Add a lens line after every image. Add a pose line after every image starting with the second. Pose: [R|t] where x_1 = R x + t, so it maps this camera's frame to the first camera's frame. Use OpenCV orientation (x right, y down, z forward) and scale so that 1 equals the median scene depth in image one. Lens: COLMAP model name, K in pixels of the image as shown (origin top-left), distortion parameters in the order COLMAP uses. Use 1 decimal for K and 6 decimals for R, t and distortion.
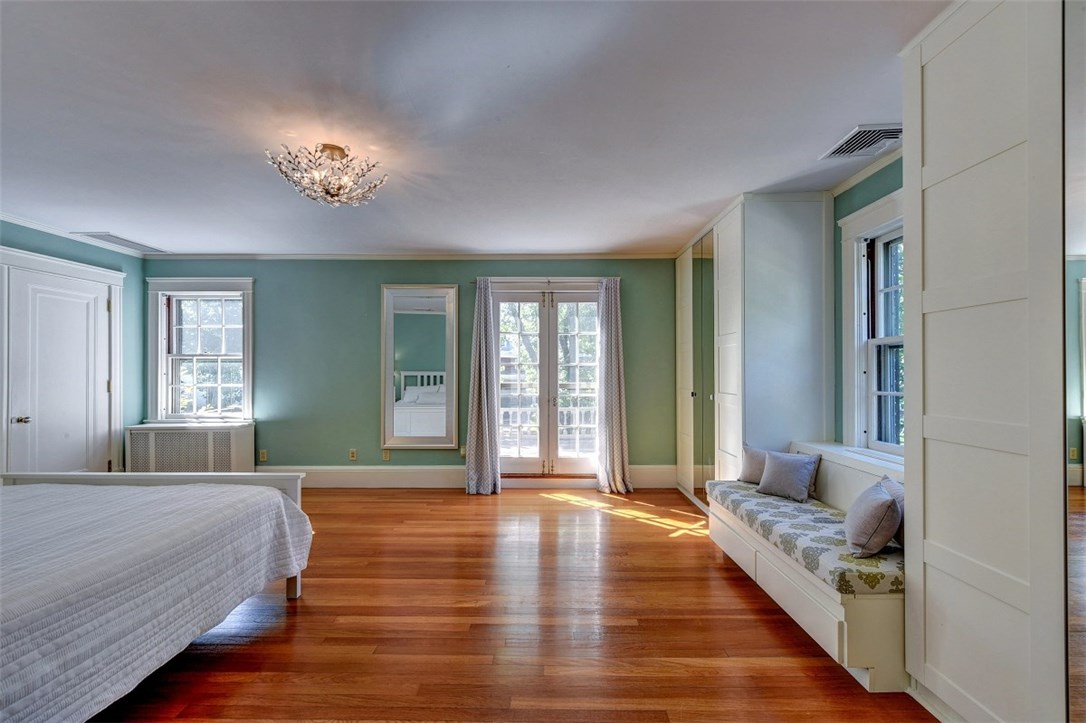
lens RADIAL K [[441.7, 0, 537.8], [0, 441.7, 365.3], [0, 0, 1]] dist [0.004128, -0.000616]
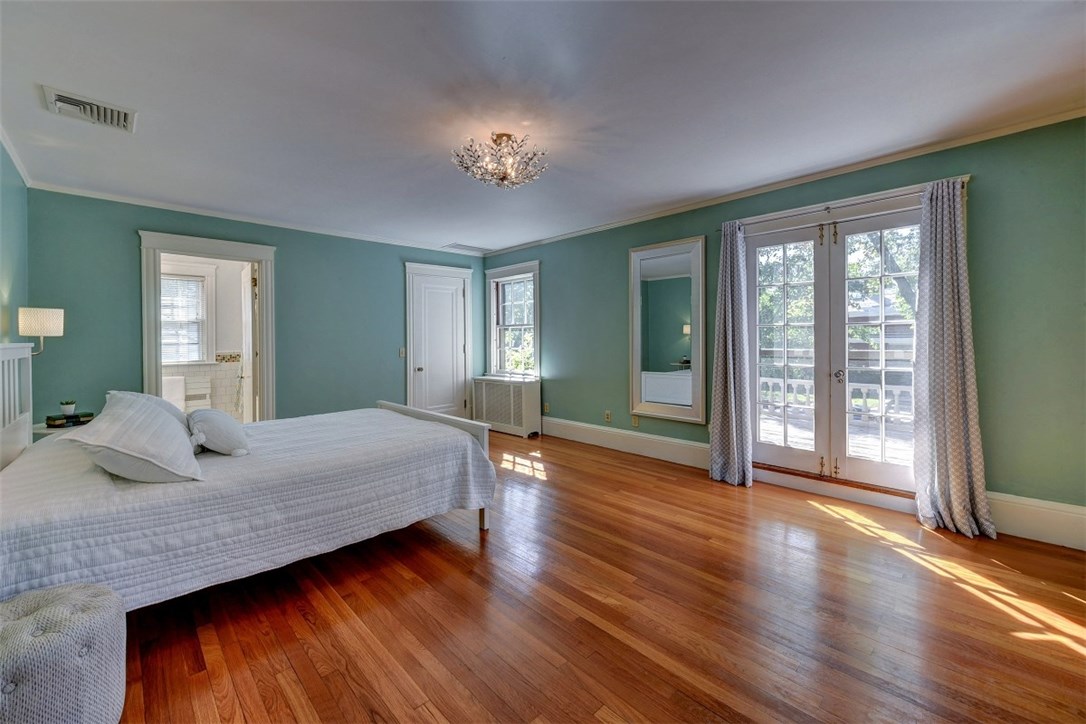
lens RADIAL K [[442.4, 0, 540.6], [0, 442.4, 336.0], [0, 0, 1]] dist [0.015423, -0.010085]
pose [[0.688657, -0.011648, -0.724994, 0.238344], [0.021788, 0.999752, 0.004634, 0.003958], [0.724760, -0.018987, 0.688740, 0.171812]]
